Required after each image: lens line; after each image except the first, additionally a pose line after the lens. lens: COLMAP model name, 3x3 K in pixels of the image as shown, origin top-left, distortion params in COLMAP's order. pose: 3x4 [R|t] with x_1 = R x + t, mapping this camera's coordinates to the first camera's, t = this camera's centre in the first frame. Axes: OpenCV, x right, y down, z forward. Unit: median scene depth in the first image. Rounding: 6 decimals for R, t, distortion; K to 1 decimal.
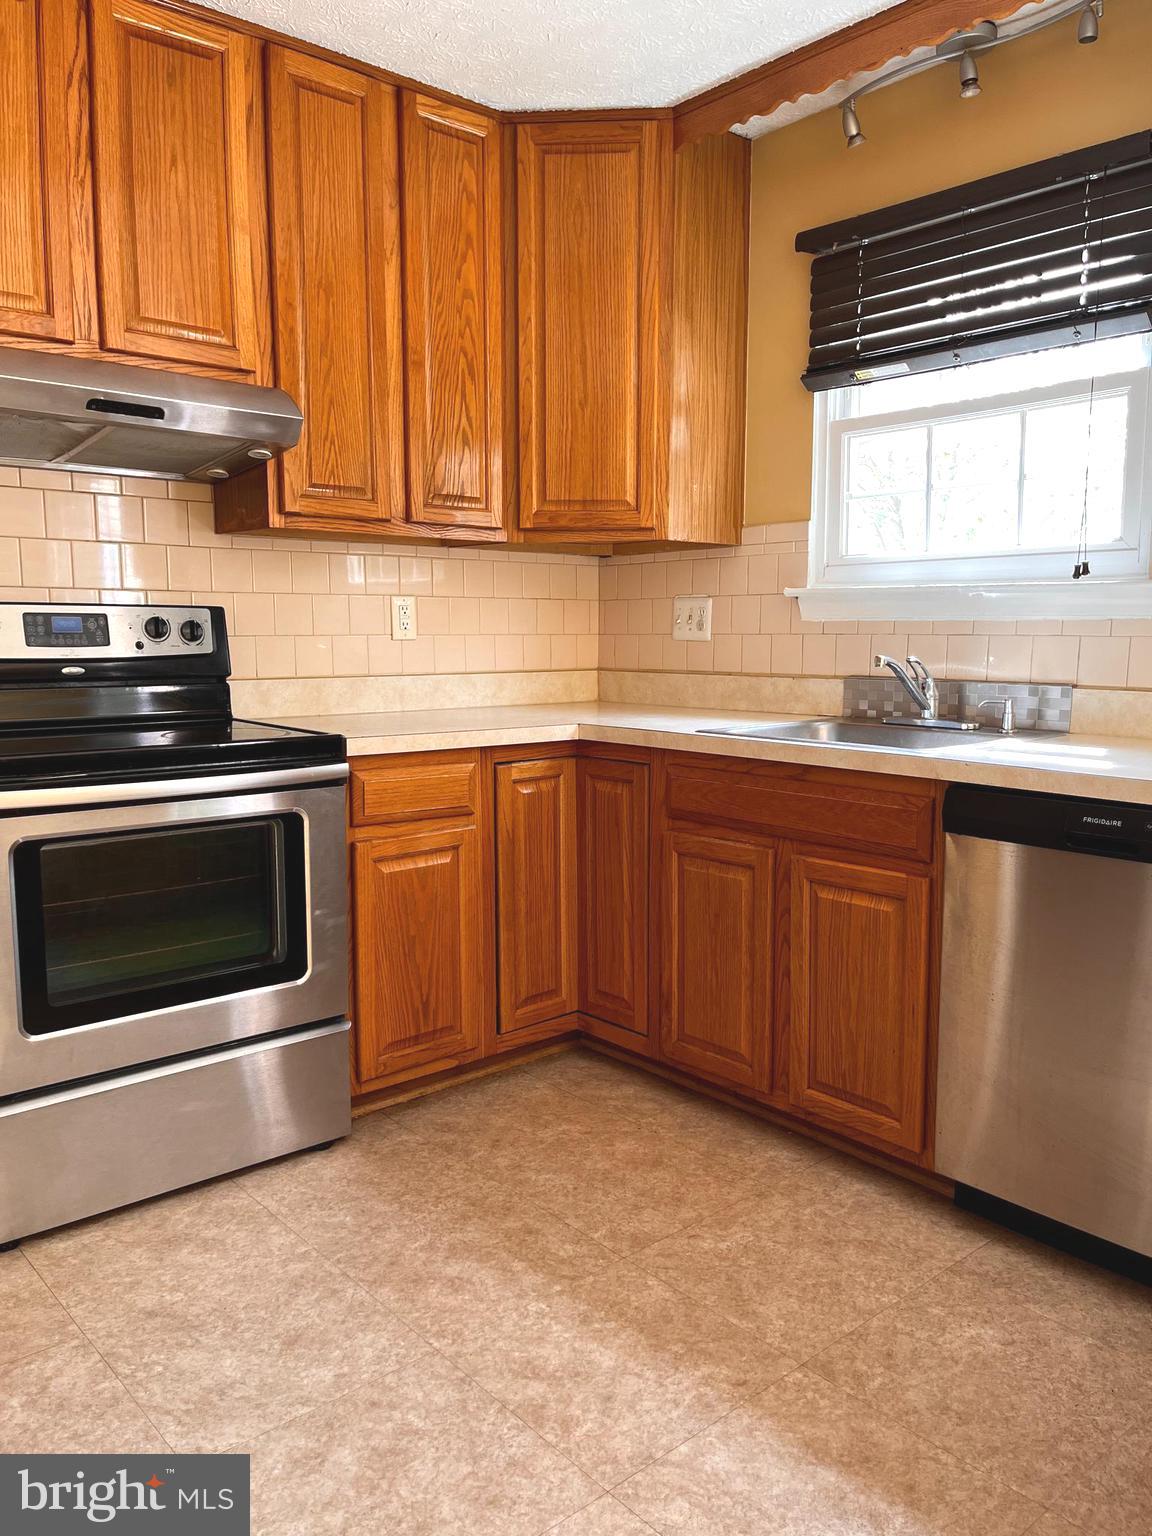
lens RADIAL K [[1174.3, 0, 577.0], [0, 1174.3, 767.1], [0, 0, 1]] dist [0.050173, -0.024212]
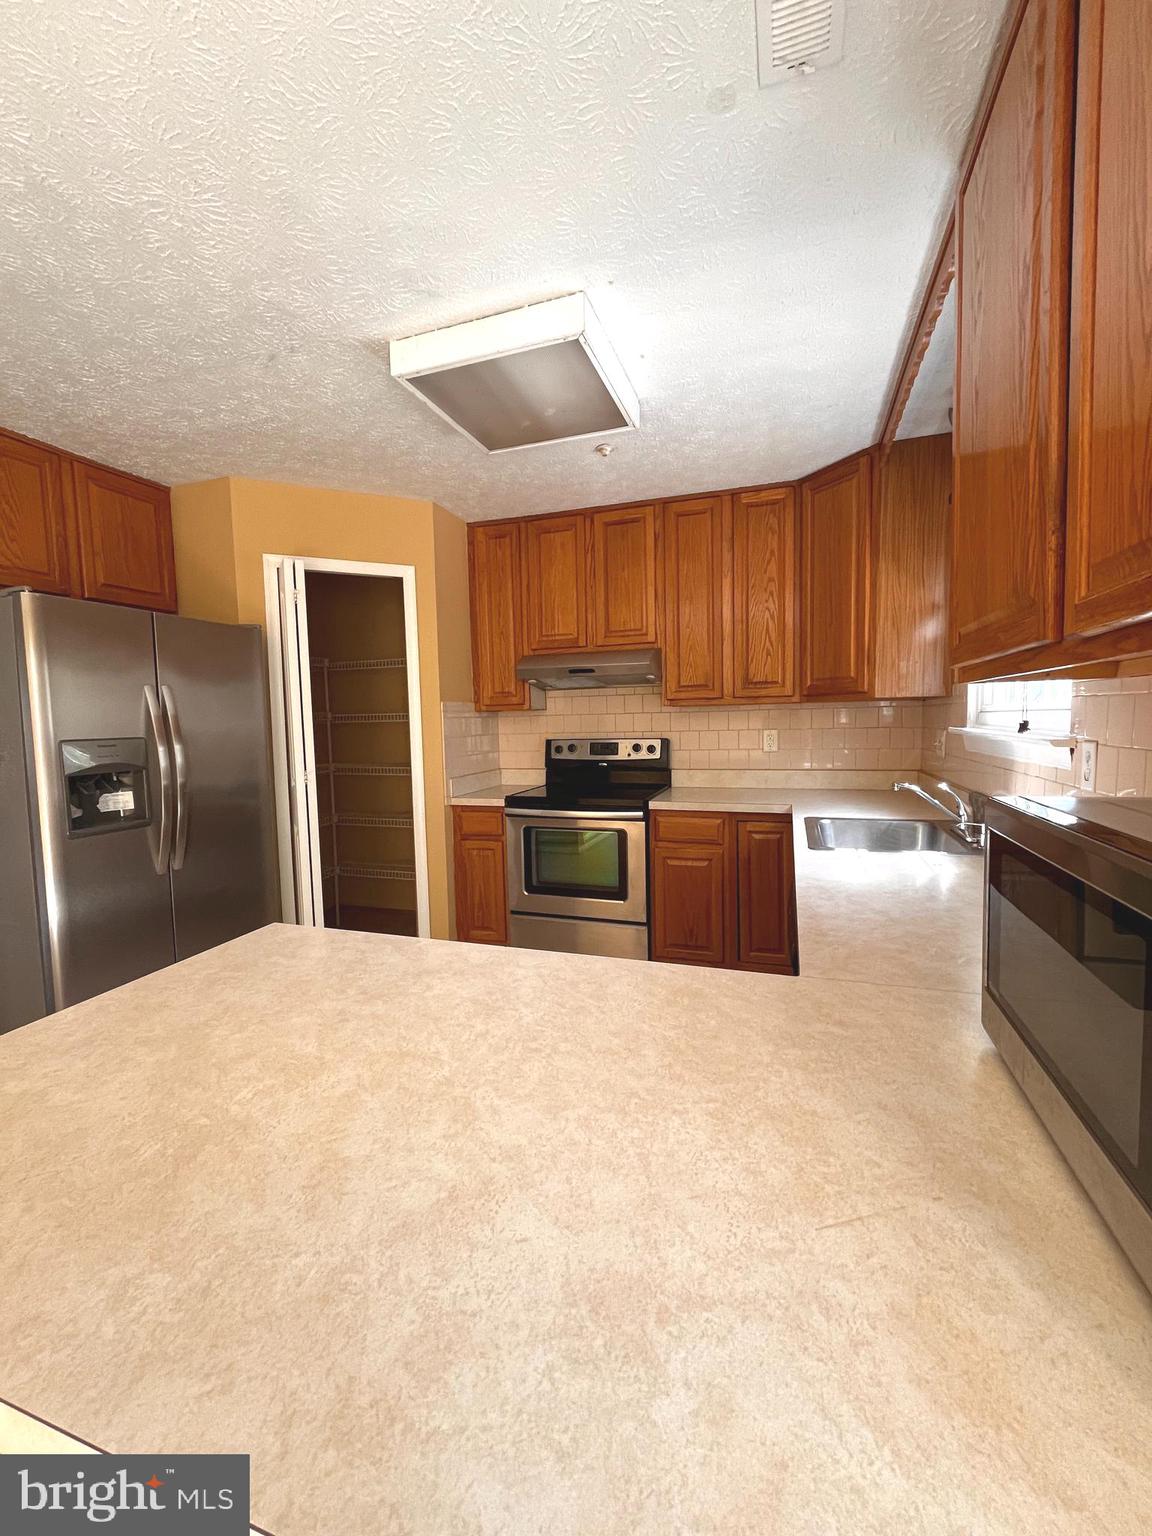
lens RADIAL K [[621.7, 0, 578.5], [0, 621.7, 764.3], [0, 0, 1]] dist [-0.003859, -0.001058]
pose [[0.507583, 0.050961, -0.860094, 0.667174], [-0.077639, 0.996894, 0.013248, -0.088065], [0.858098, 0.060052, 0.509963, 0.232439]]
